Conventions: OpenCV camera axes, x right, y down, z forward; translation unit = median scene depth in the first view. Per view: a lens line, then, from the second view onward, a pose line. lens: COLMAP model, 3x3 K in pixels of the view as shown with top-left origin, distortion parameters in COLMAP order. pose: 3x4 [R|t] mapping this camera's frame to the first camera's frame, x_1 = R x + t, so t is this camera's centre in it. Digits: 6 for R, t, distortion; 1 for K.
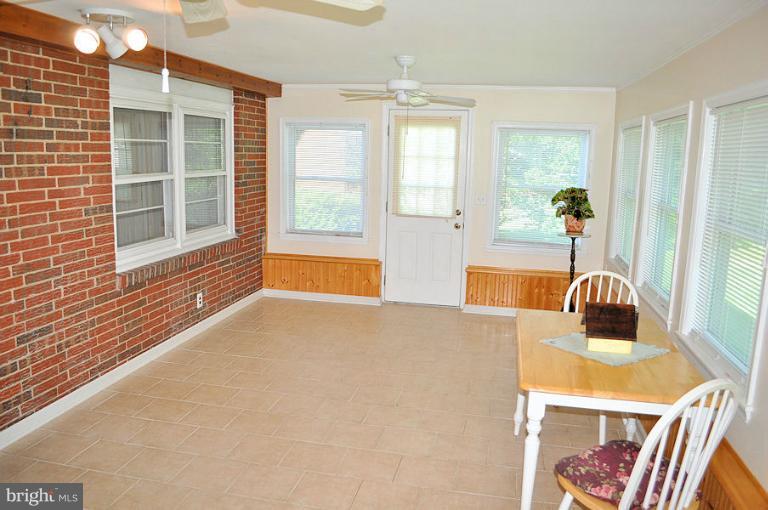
lens RADIAL K [[611.2, 0, 381.8], [0, 611.2, 253.5], [0, 0, 1]] dist [-0.060497, -0.008772]
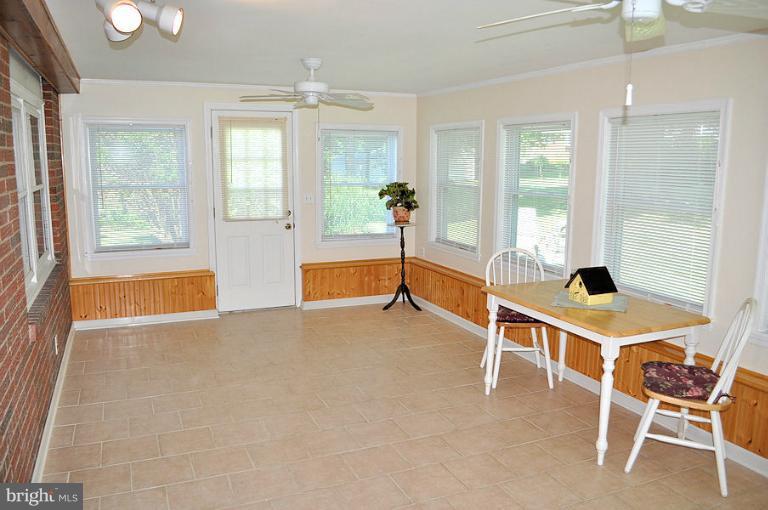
lens RADIAL K [[611.2, 0, 384.1], [0, 611.2, 255.9], [0, 0, 1]] dist [-0.060497, -0.008772]
pose [[0.810535, -0.114391, 0.574410, -0.340960], [0.109854, 0.993028, 0.042745, -0.022550], [-0.575295, 0.028455, 0.817451, 0.086524]]
